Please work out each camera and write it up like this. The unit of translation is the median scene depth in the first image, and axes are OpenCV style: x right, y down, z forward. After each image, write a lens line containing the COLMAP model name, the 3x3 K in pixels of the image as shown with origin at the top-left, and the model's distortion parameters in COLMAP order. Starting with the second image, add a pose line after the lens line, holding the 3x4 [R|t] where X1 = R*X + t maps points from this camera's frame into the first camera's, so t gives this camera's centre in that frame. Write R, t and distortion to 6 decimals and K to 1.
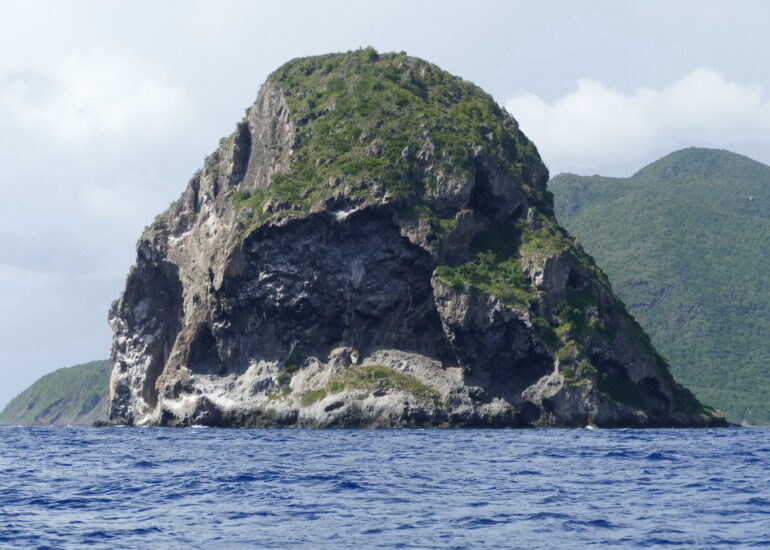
lens RADIAL K [[2328.9, 0, 385.0], [0, 2328.9, 275.0], [0, 0, 1]] dist [0.015870, 0.070316]
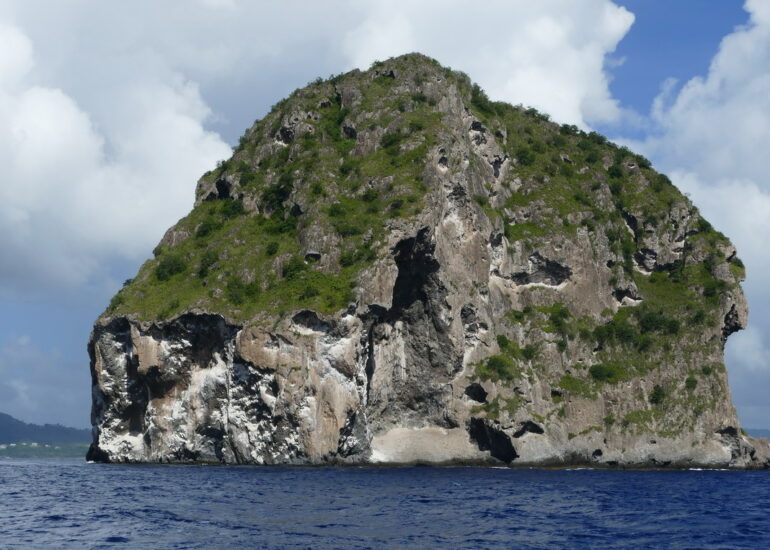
lens RADIAL K [[1475.8, 0, 385.0], [0, 1475.8, 275.0], [0, 0, 1]] dist [-0.012864, -0.030015]
pose [[-0.107427, 0.116474, 0.987367, -0.581181], [-0.078626, 0.989008, -0.125222, 0.063525], [-0.991099, -0.091085, -0.097088, 1.044123]]
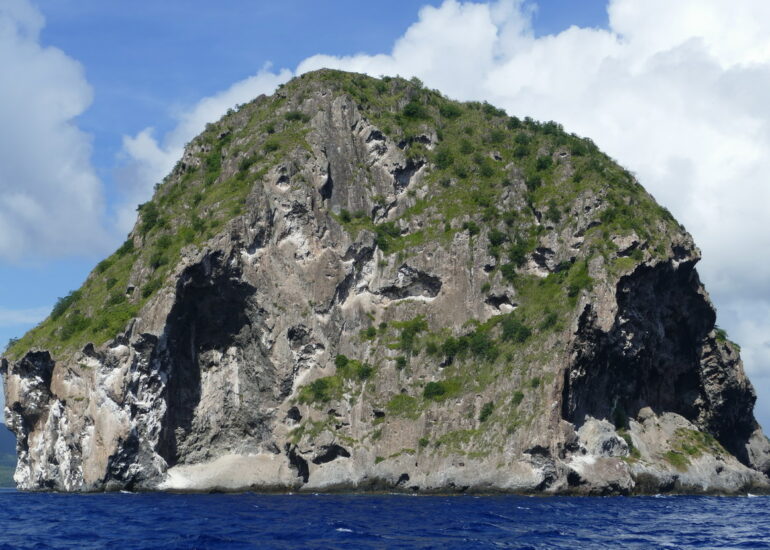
lens RADIAL K [[1551.0, 0, 385.0], [0, 1551.0, 275.0], [0, 0, 1]] dist [-0.055101, 0.076973]
pose [[0.443741, 0.118924, 0.888229, -0.528678], [-0.061563, 0.992859, -0.102177, 0.041838], [-0.894038, -0.009342, 0.447894, 0.706414]]
